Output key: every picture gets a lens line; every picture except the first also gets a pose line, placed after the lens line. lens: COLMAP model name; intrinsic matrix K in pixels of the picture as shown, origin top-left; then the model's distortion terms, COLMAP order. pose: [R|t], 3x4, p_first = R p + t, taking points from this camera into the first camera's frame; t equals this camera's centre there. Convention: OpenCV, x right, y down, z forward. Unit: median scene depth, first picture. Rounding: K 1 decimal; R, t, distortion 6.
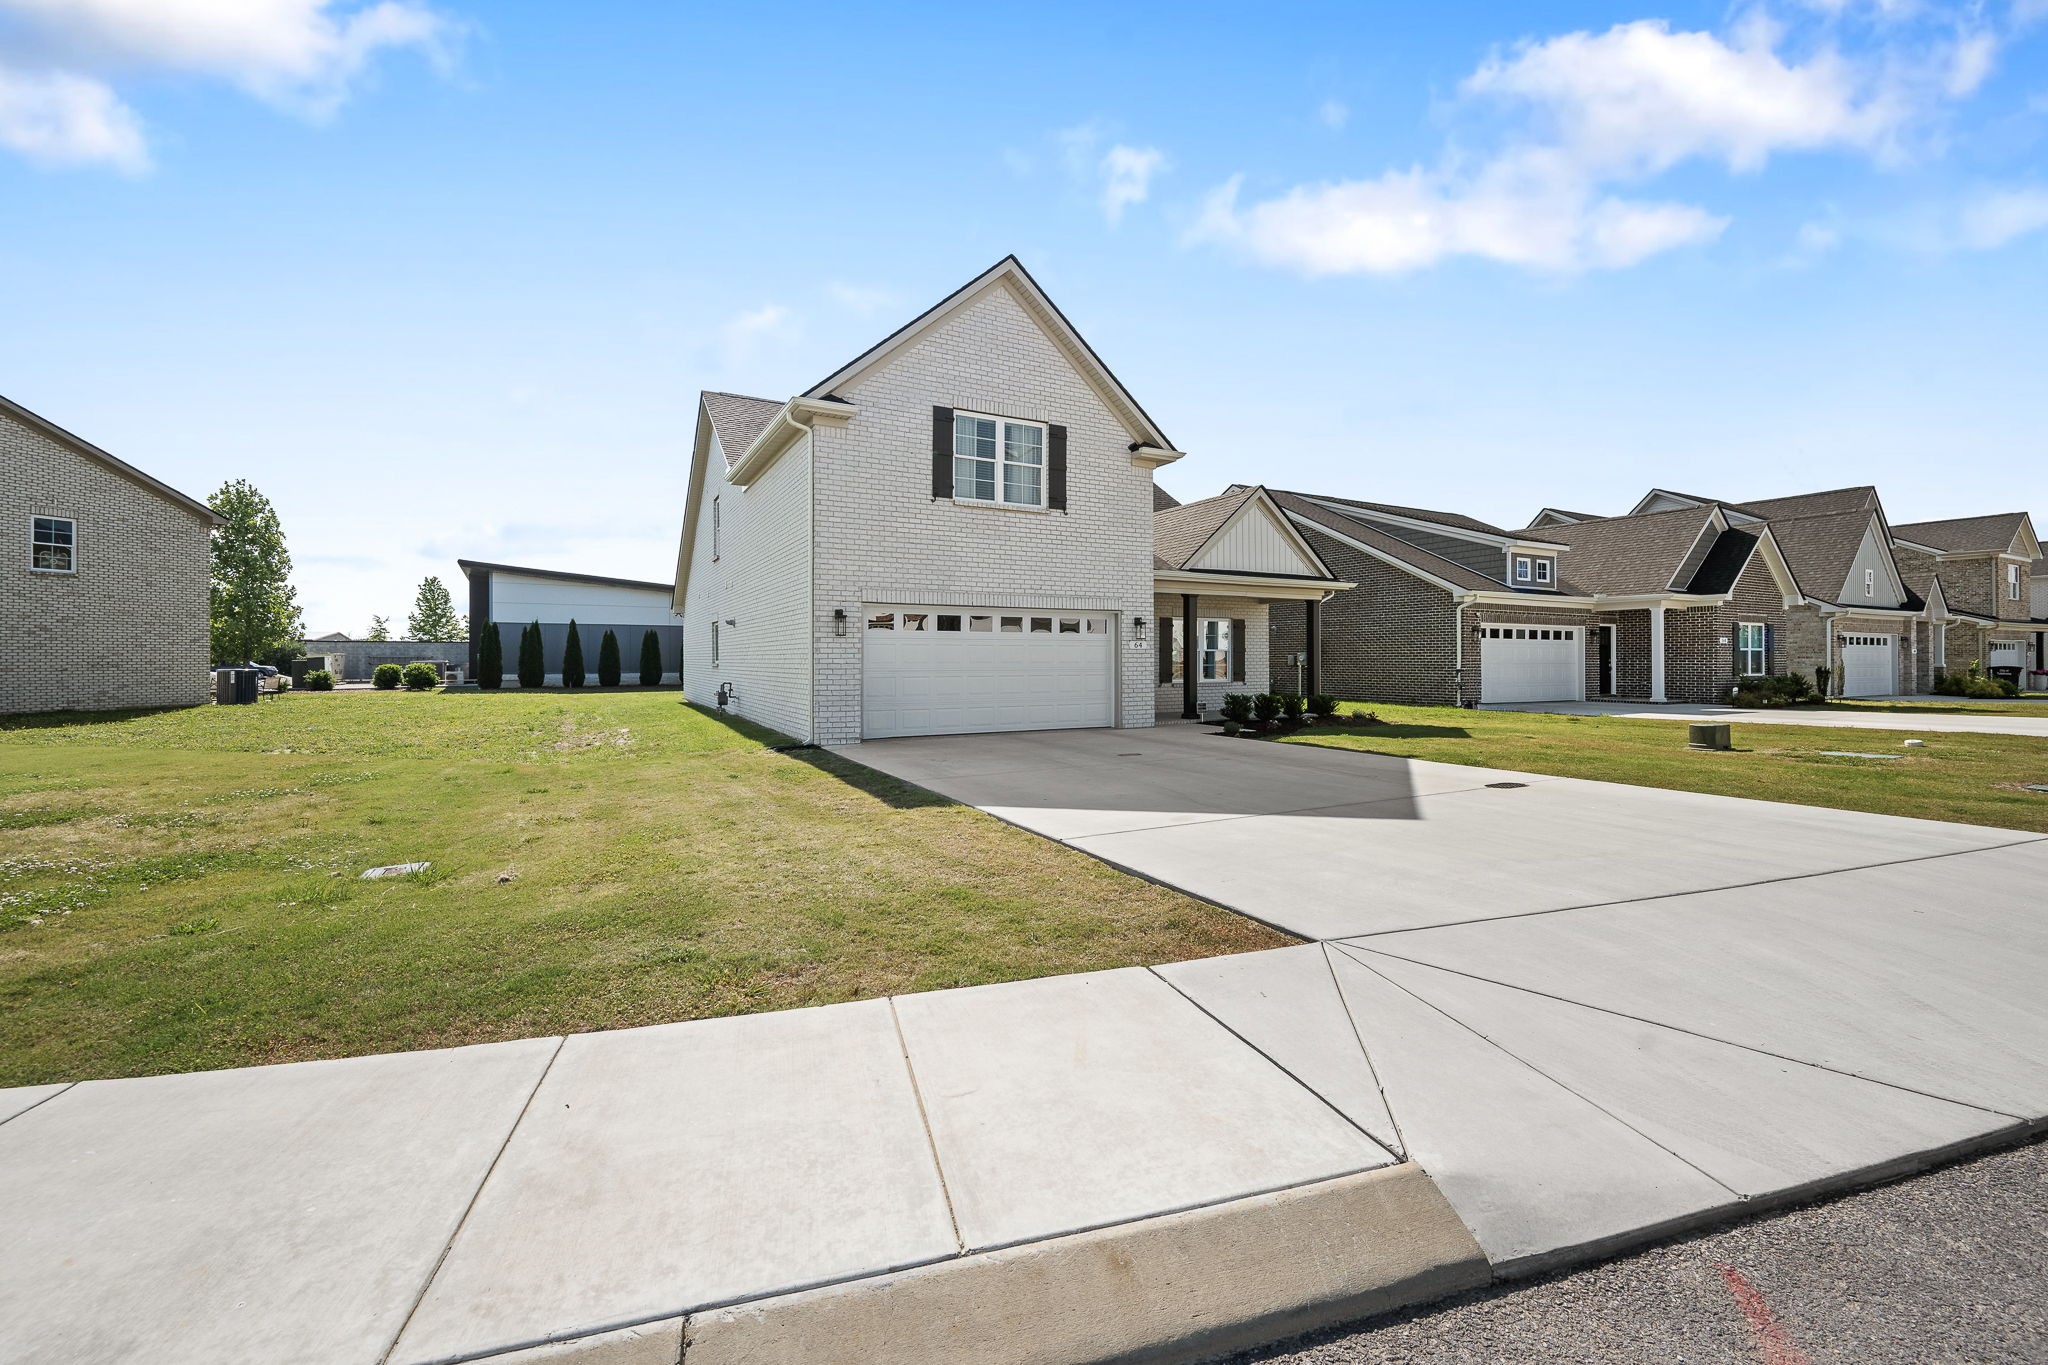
lens RADIAL K [[835.2, 0, 1024.5], [0, 835.2, 654.9], [0, 0, 1]] dist [0.001360, 0.000363]
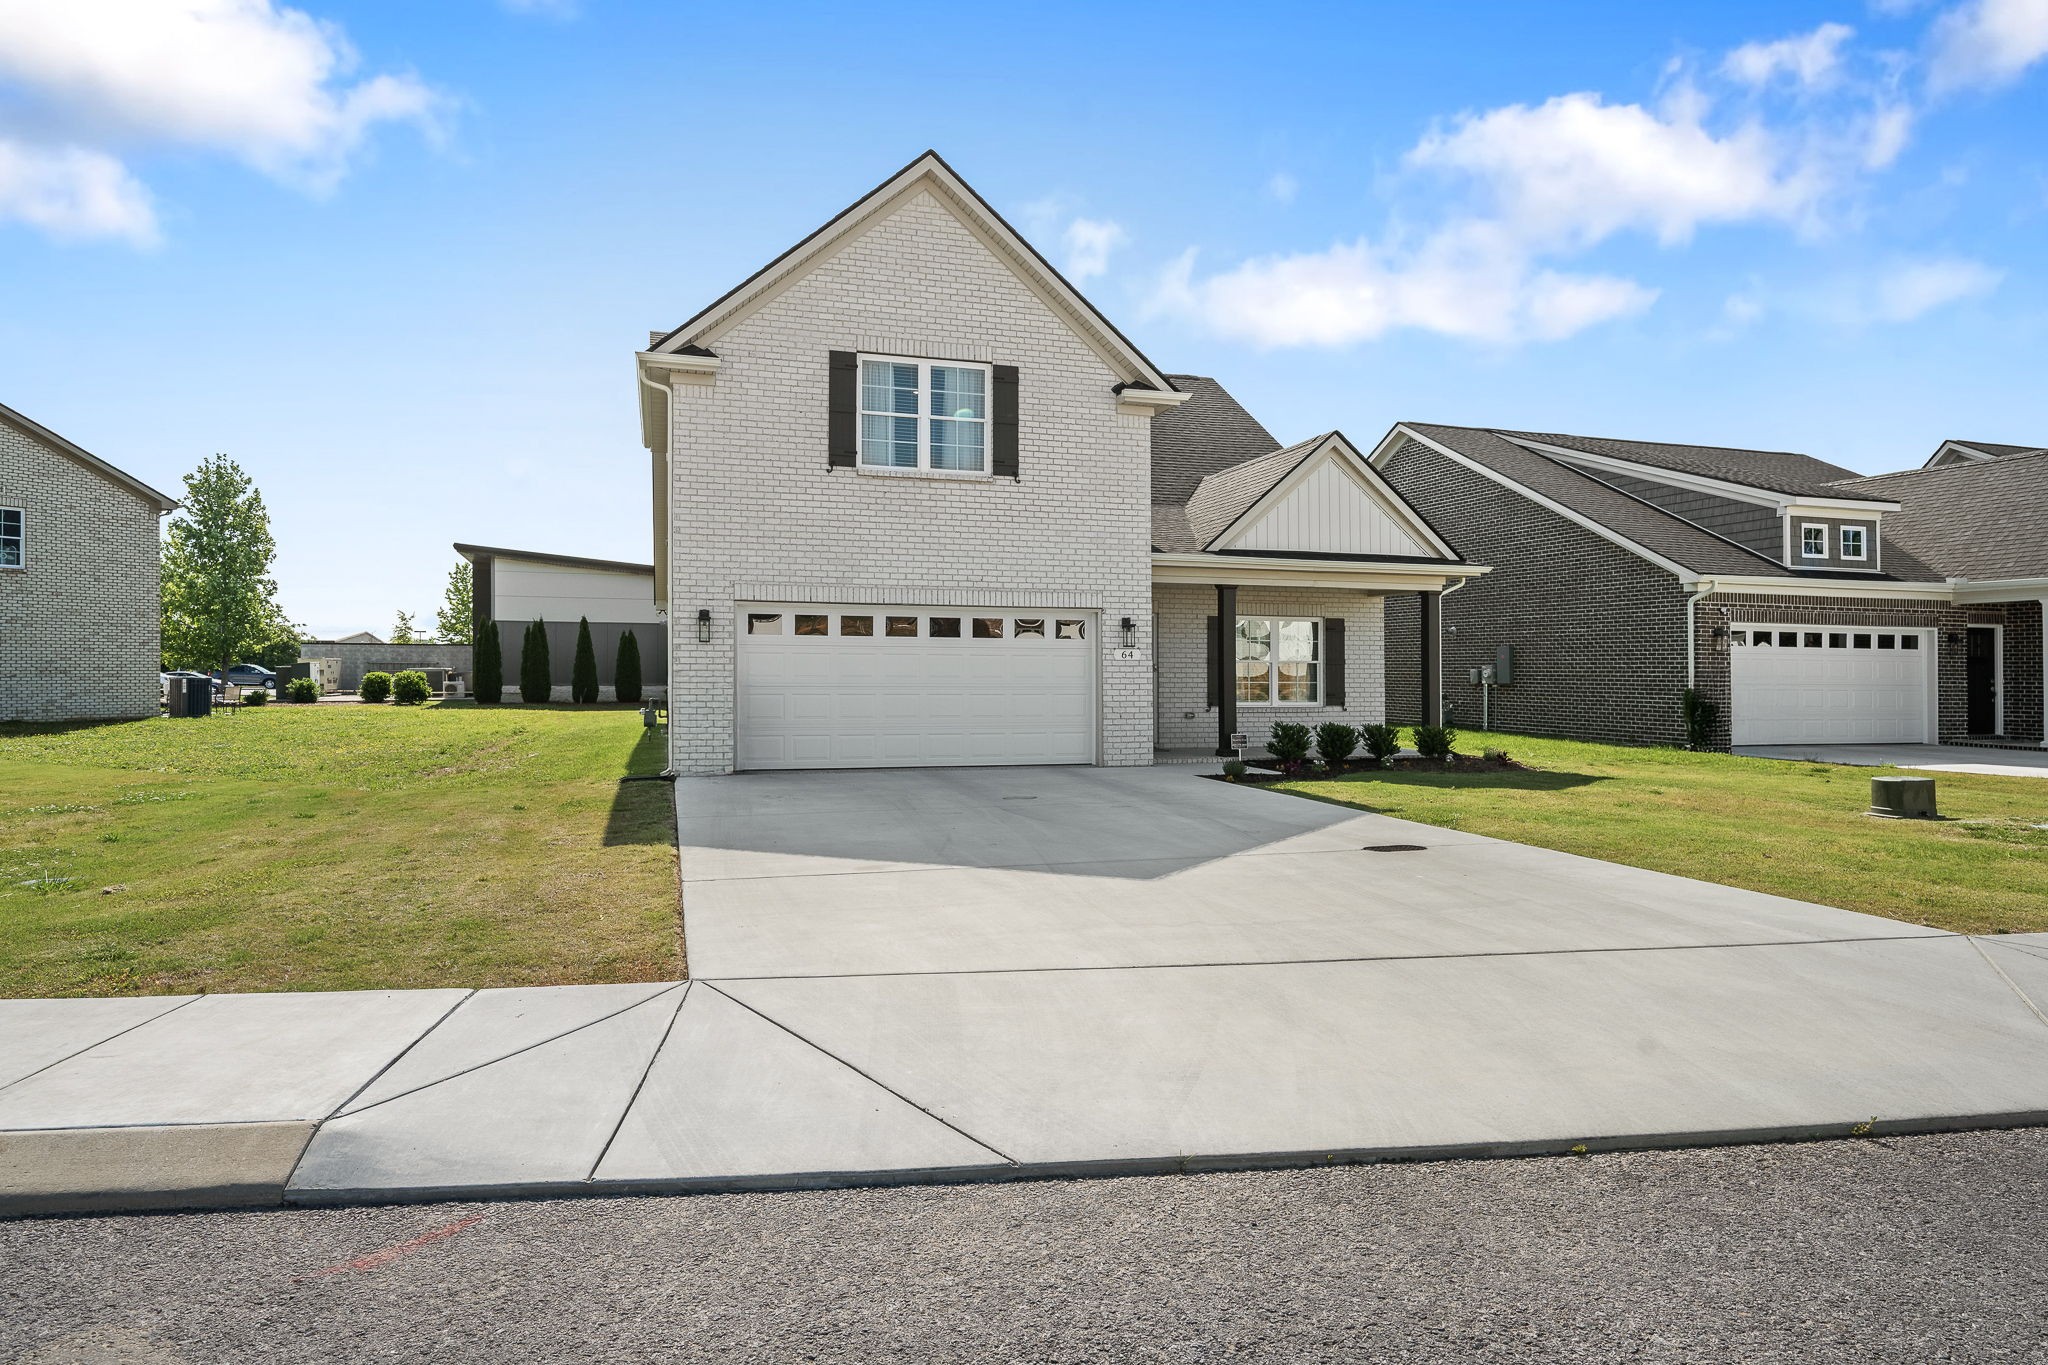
lens RADIAL K [[1199.1, 0, 1025.0], [0, 1199.1, 672.2], [0, 0, 1]] dist [-0.015111, 0.019896]
pose [[0.979300, 0.007774, -0.202263, 0.197273], [-0.006413, 0.999952, 0.007385, -0.002706], [0.202310, -0.005935, 0.979303, -0.046676]]
